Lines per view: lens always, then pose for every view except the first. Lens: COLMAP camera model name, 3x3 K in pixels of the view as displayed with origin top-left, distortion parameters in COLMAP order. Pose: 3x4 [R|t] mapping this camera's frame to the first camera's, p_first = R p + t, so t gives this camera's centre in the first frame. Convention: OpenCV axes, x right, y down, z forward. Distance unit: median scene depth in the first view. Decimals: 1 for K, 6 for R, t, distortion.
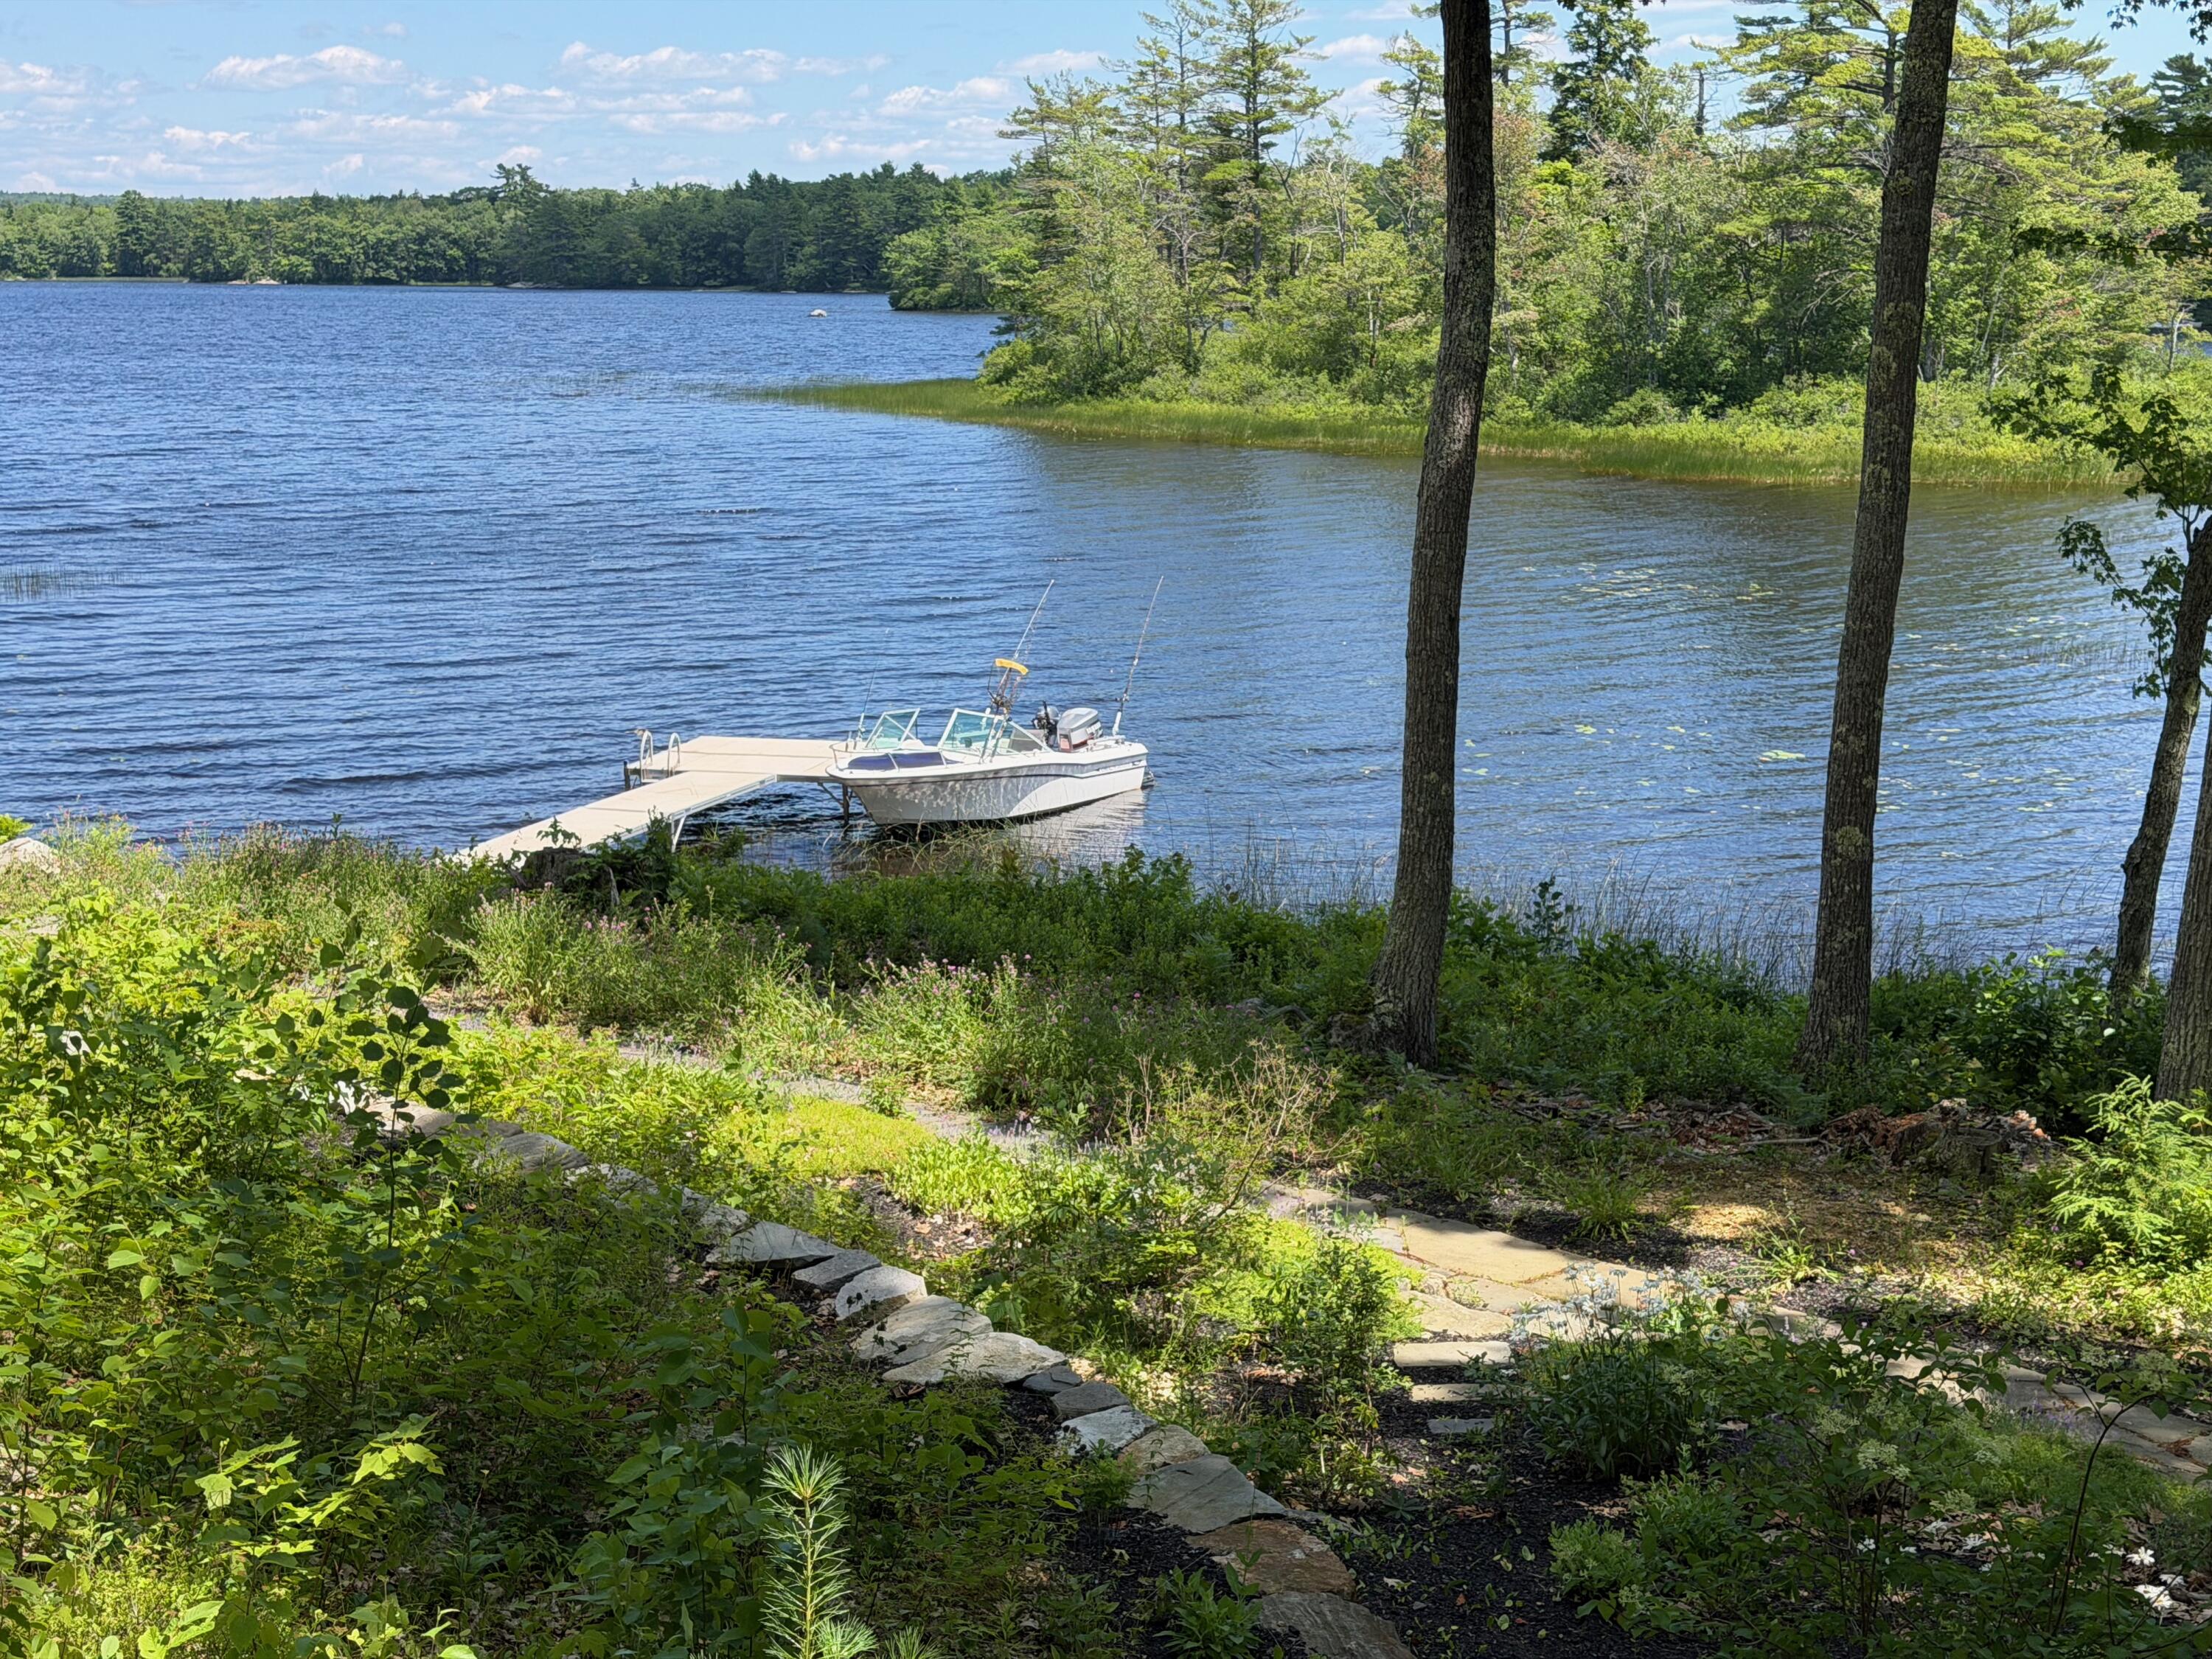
lens RADIAL K [[3118.2, 0, 1128.3], [0, 3118.2, 820.8], [0, 0, 1]] dist [0.115384, 0.000000]
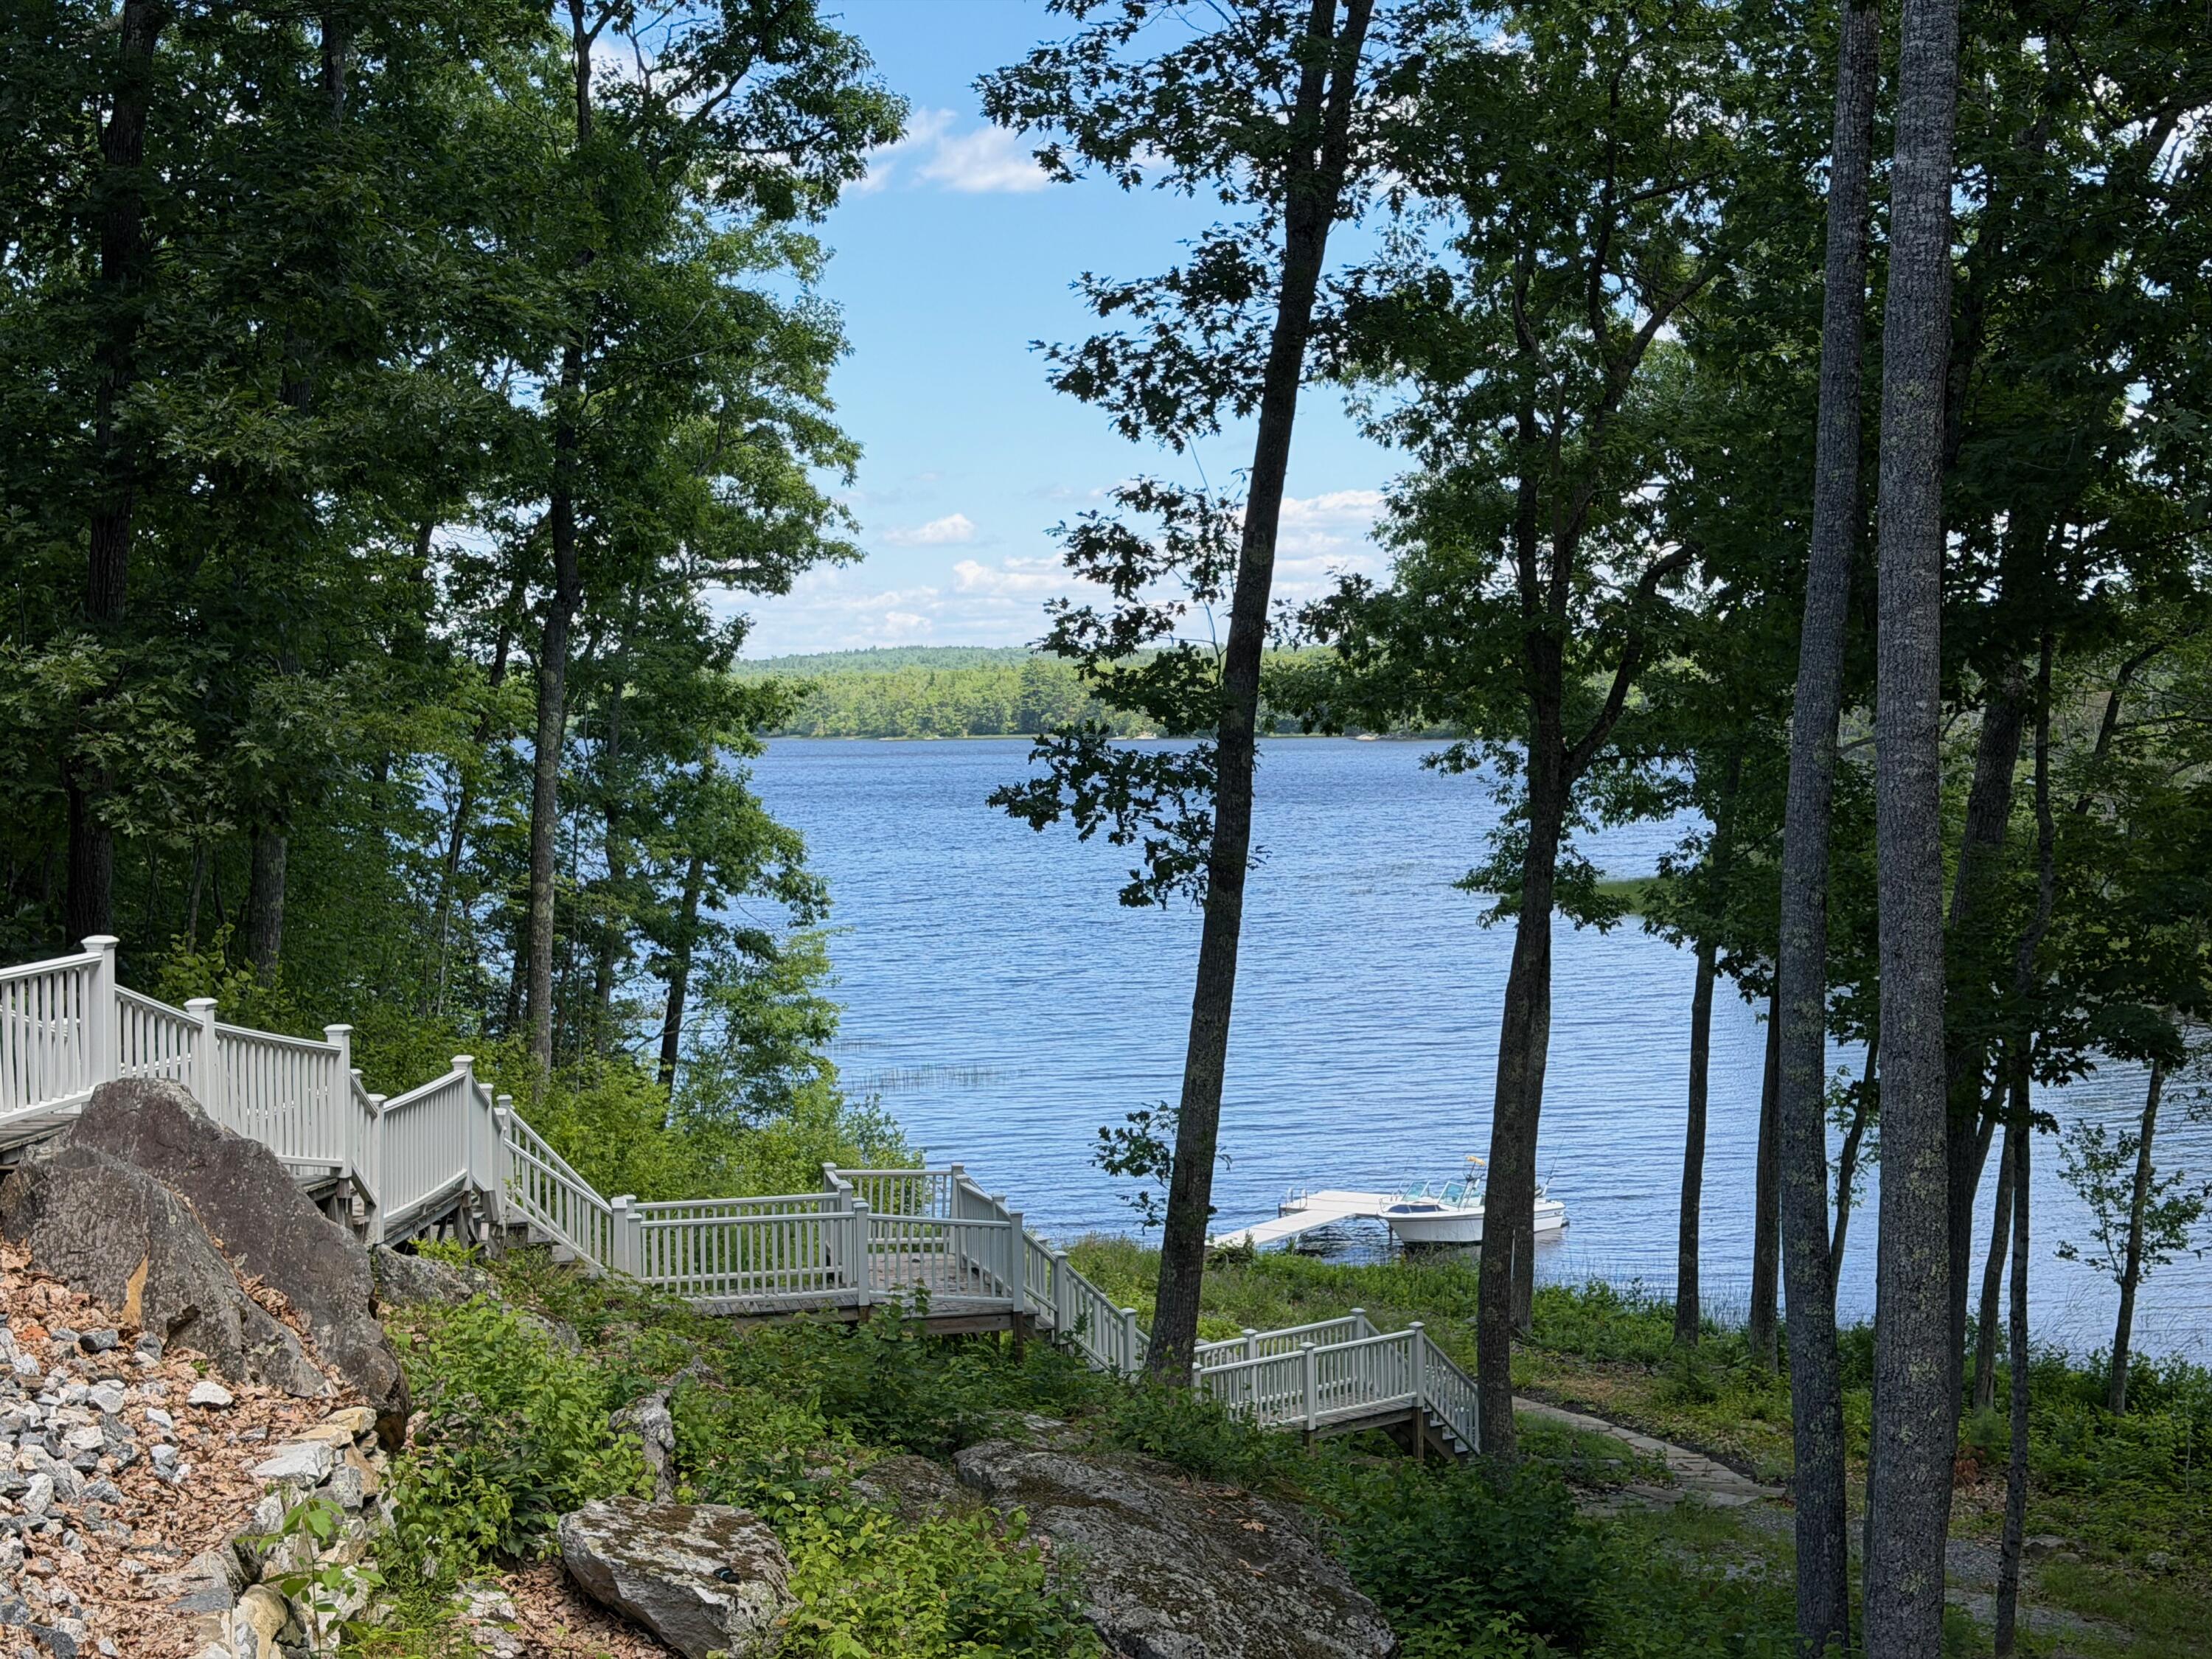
lens RADIAL K [[3118.2, 0, 1101.6], [0, 3118.2, 834.8], [0, 0, 1]] dist [0.115384, 0.000000]
pose [[0.961475, -0.004749, -0.274853, 0.064558], [-0.030368, 0.991896, -0.123371, -0.000964], [0.273211, 0.126965, 0.953538, -0.215930]]
